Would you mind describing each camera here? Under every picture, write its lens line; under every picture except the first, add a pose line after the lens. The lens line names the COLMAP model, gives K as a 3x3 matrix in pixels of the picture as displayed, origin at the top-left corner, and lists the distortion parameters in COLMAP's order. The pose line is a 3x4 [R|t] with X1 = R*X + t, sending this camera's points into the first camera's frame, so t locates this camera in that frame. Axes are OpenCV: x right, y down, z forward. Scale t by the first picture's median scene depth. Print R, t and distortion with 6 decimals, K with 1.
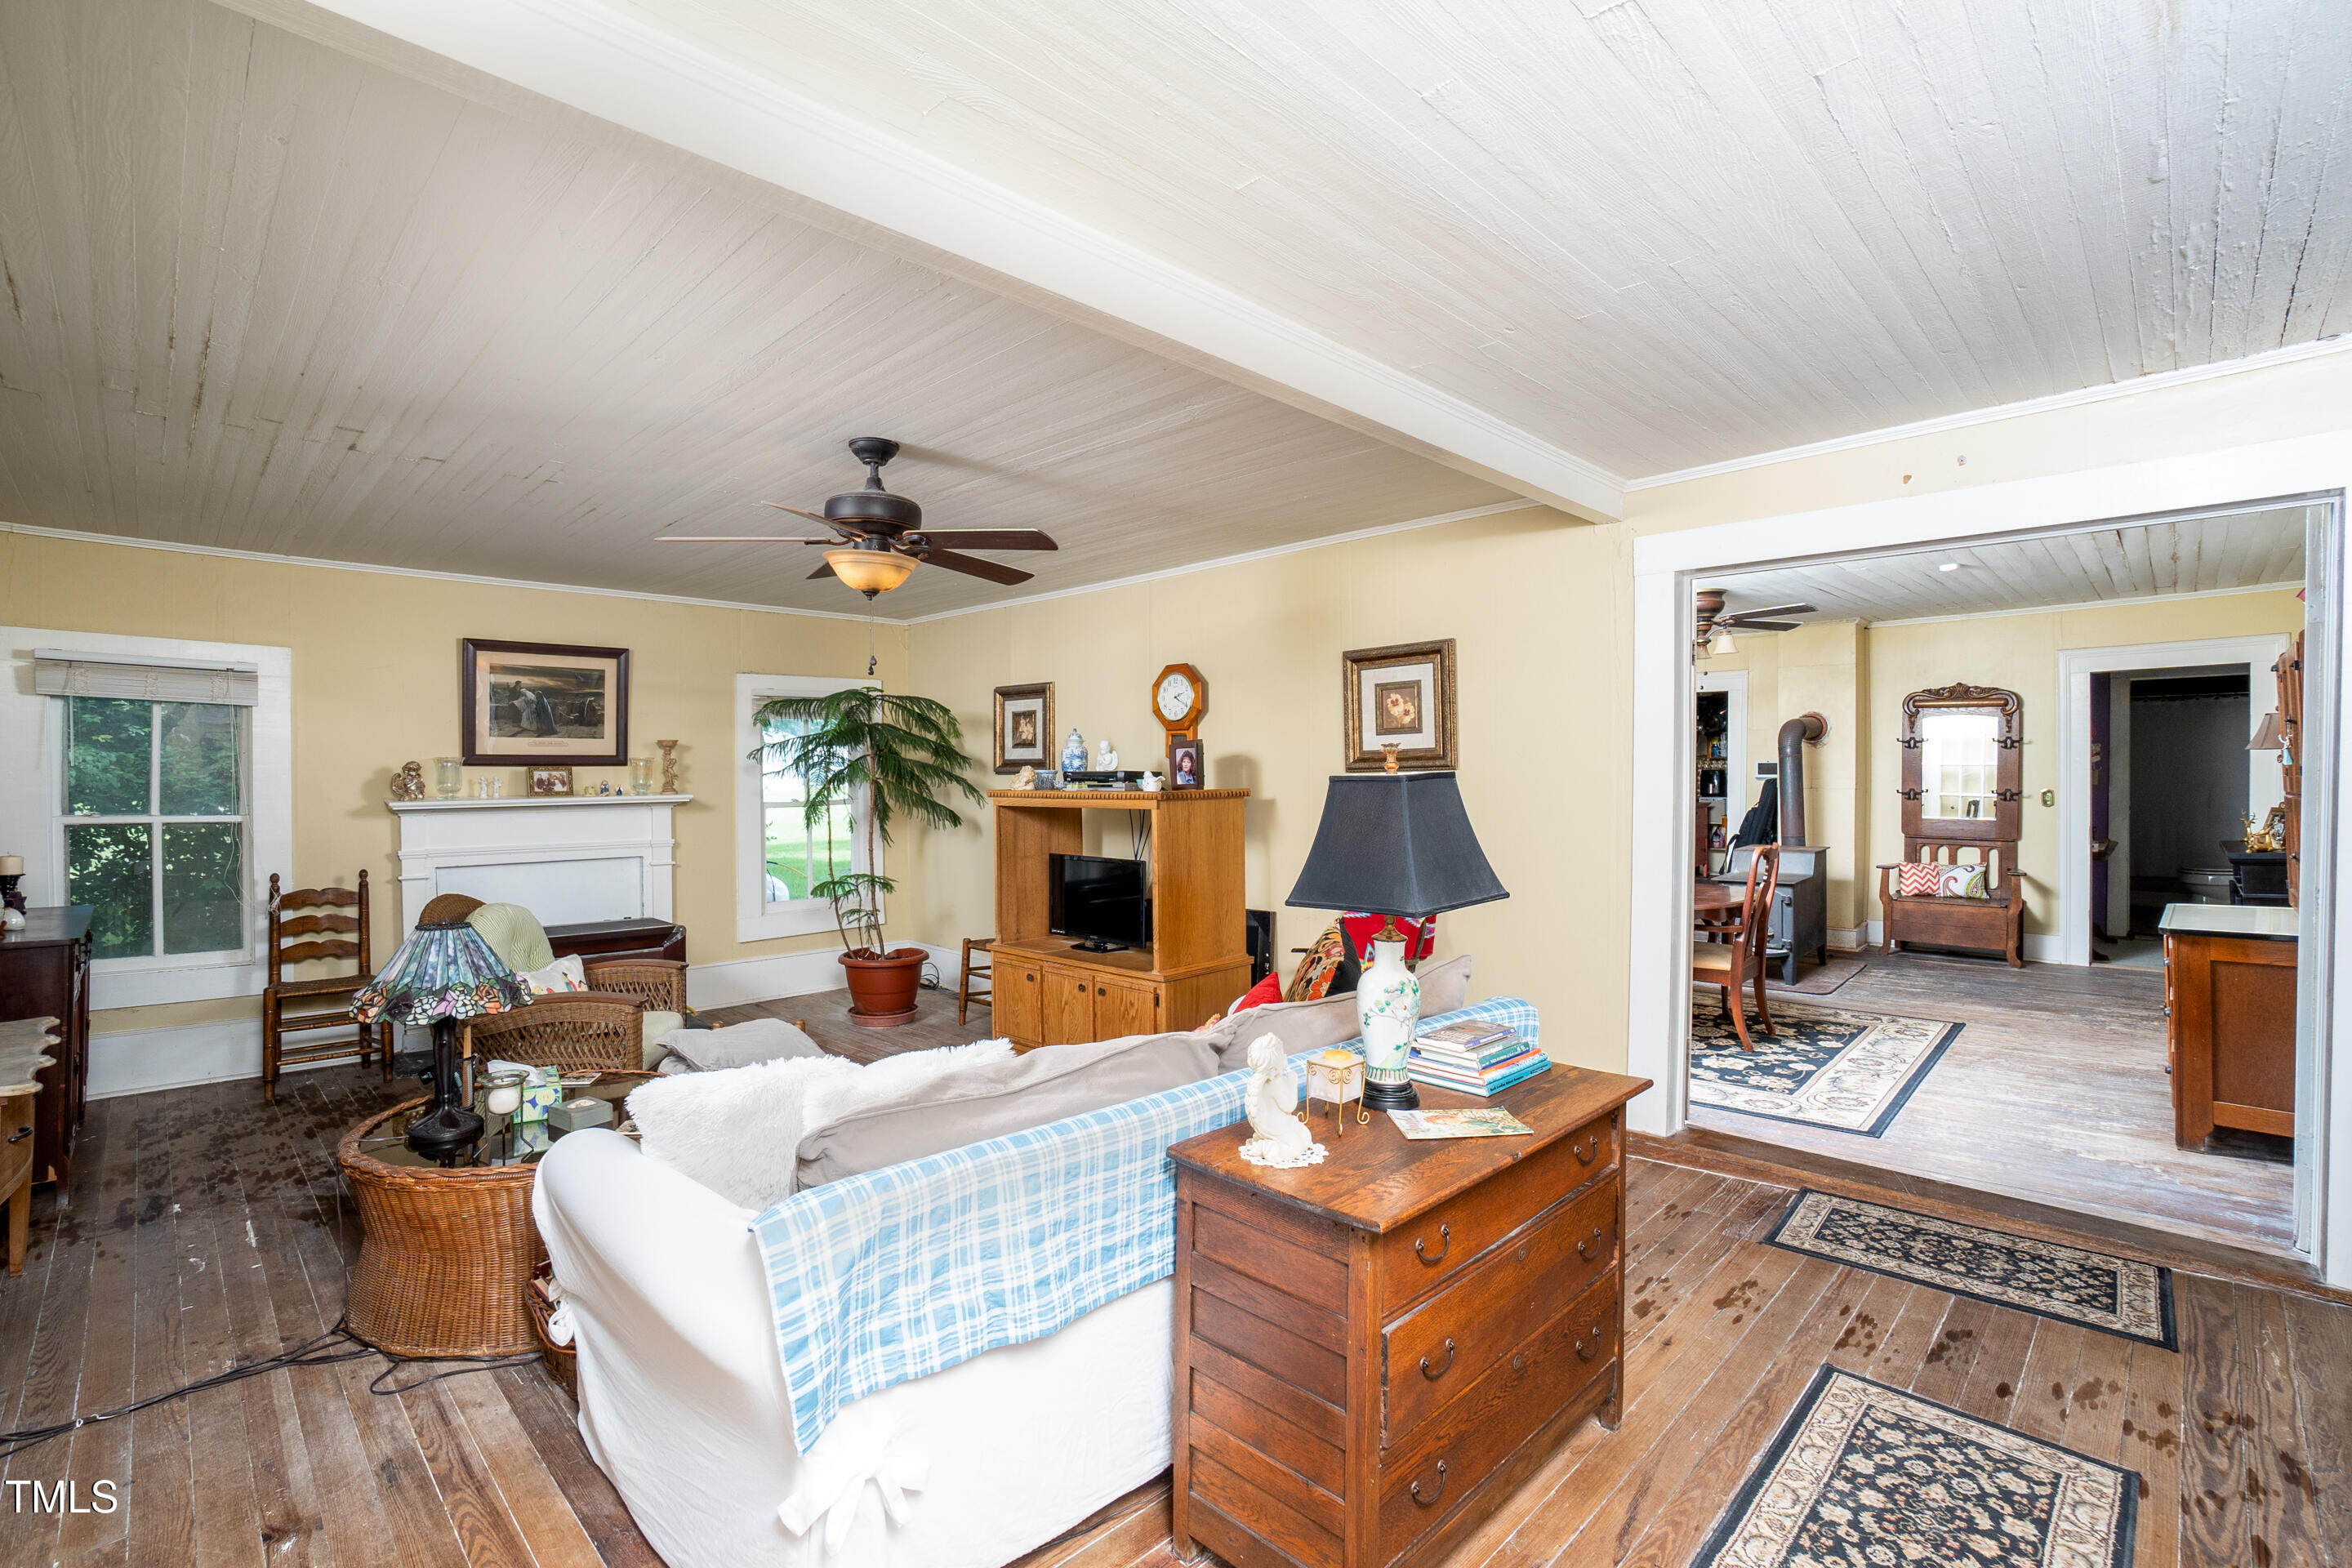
lens RADIAL K [[1041.6, 0, 1176.0], [0, 1041.6, 784.0], [0, 0, 1]] dist [-0.046839, 0.008788]
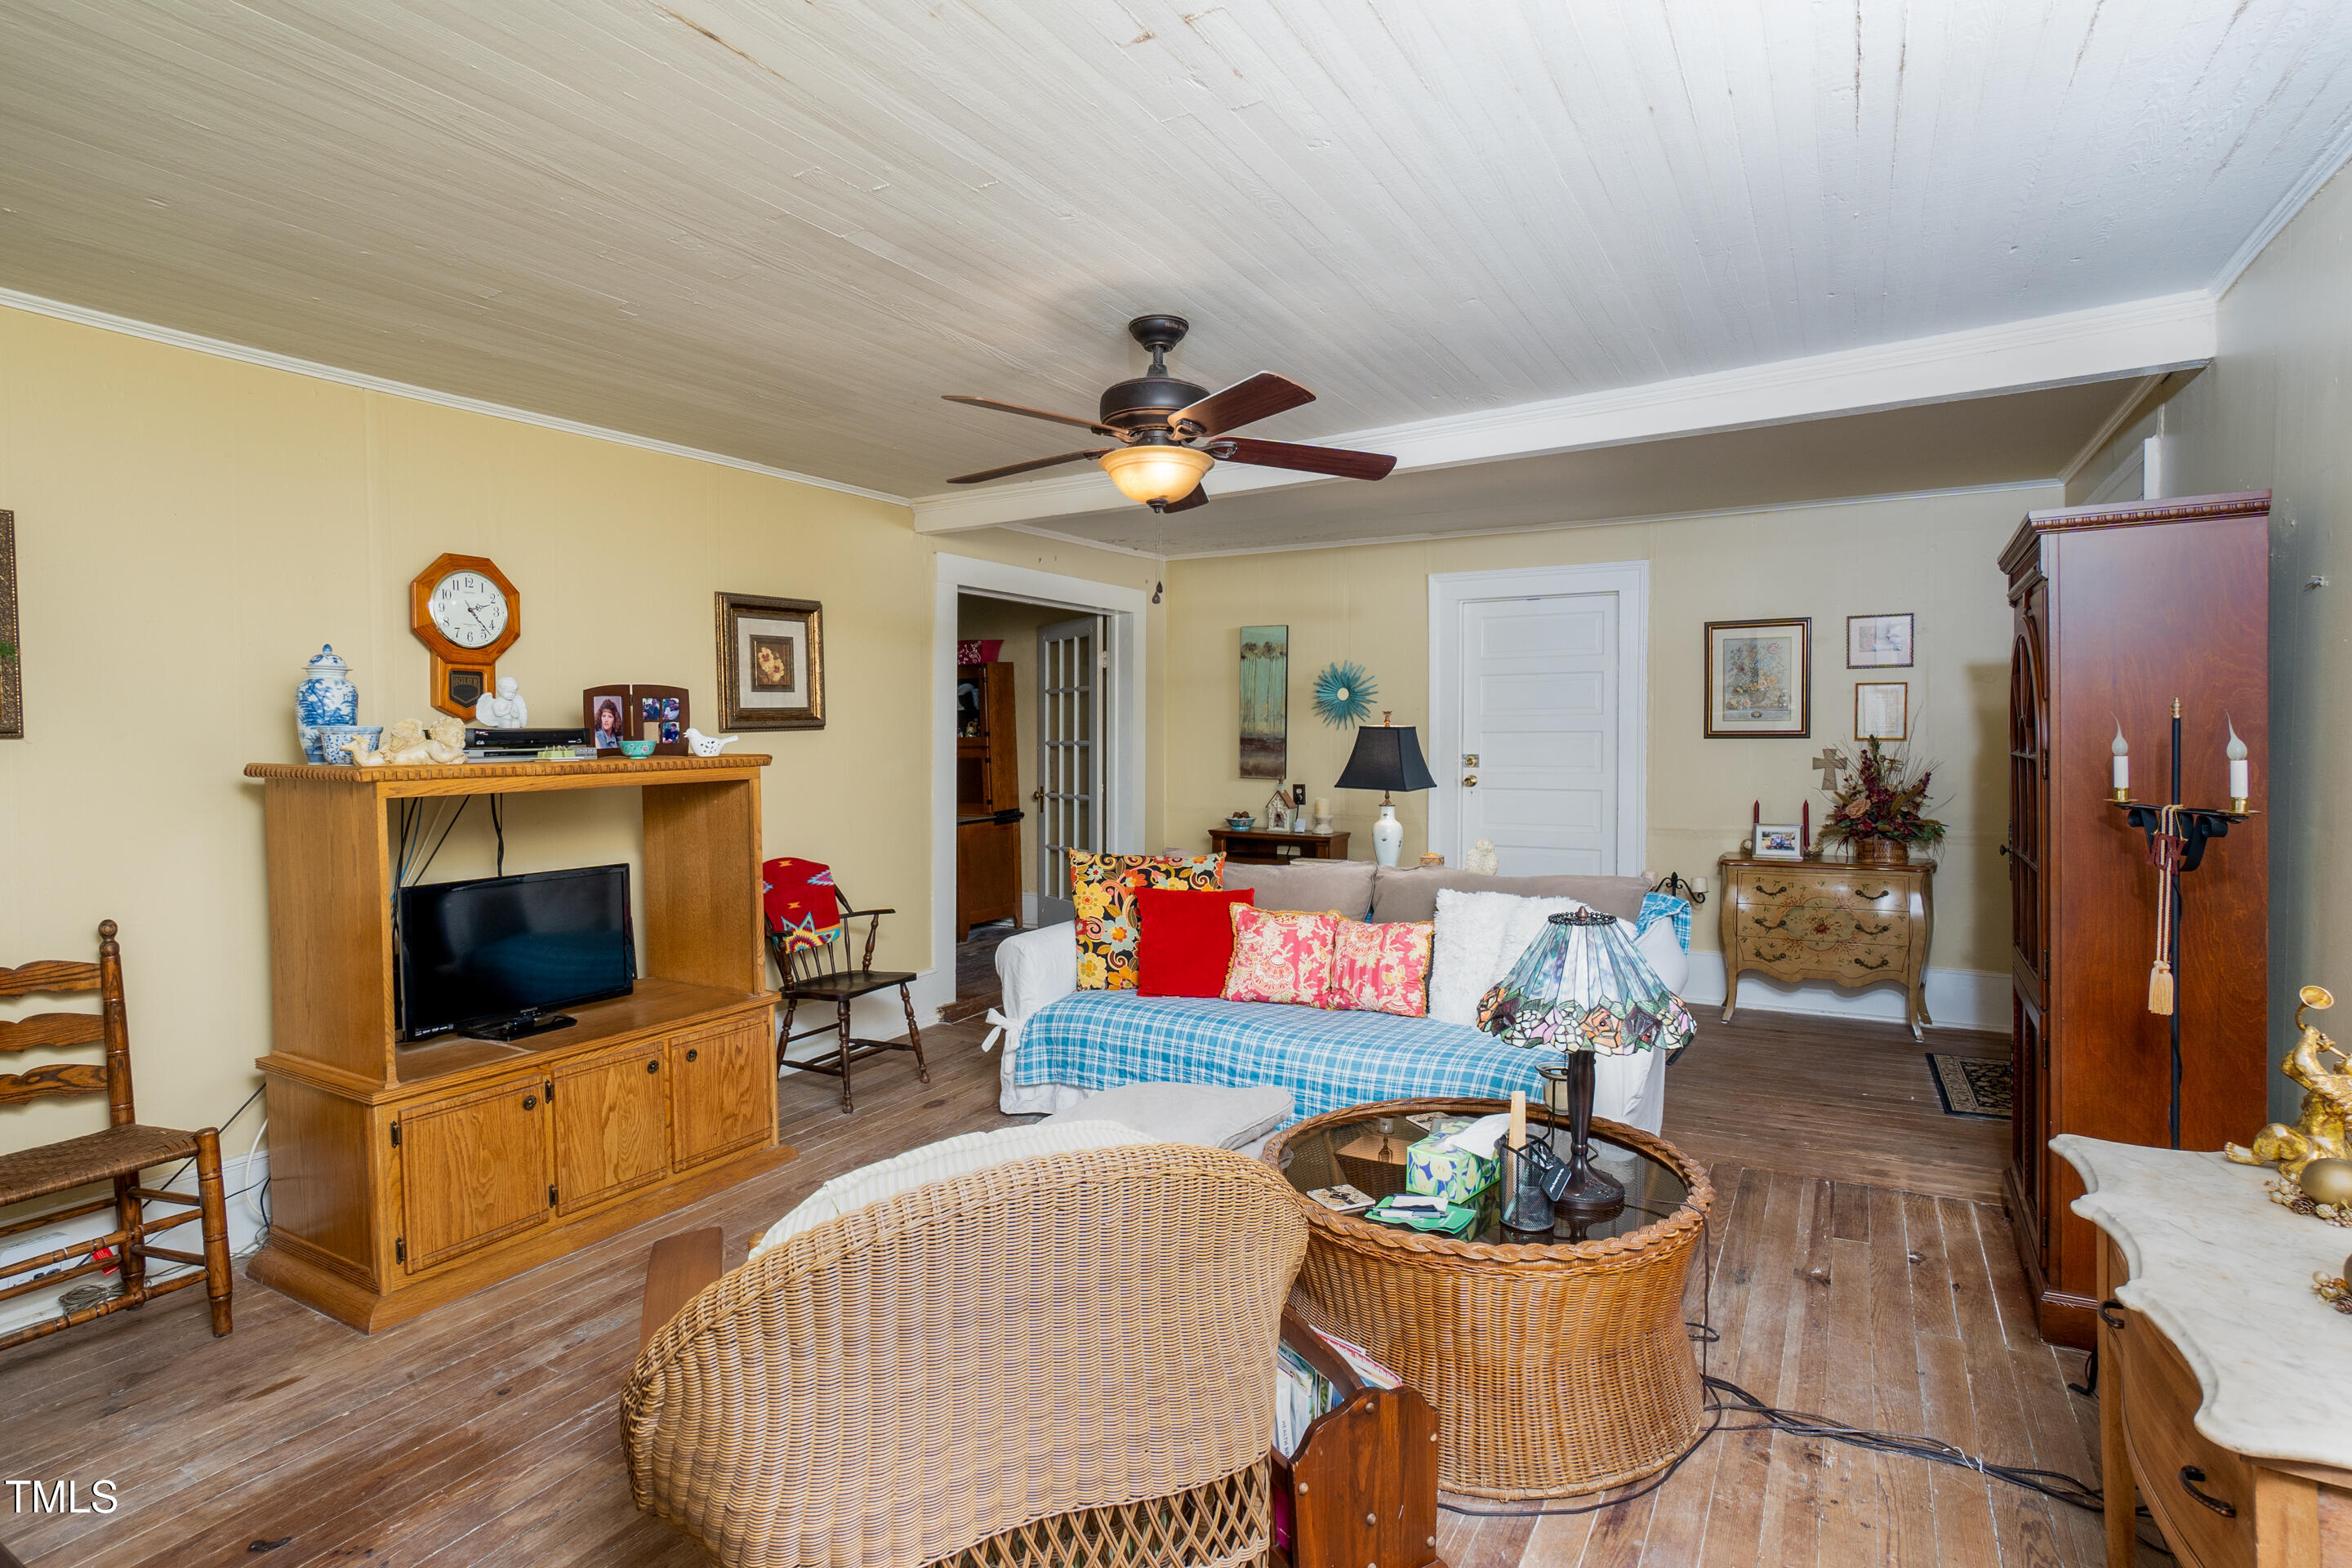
lens RADIAL K [[1144.1, 0, 1176.0], [0, 1144.1, 784.0], [0, 0, 1]] dist [-0.000447, -0.000071]
pose [[-0.243278, -0.034620, 0.969339, -0.891519], [0.026964, 0.998735, 0.042437, 0.001747], [-0.969582, 0.036462, -0.242037, 0.902177]]
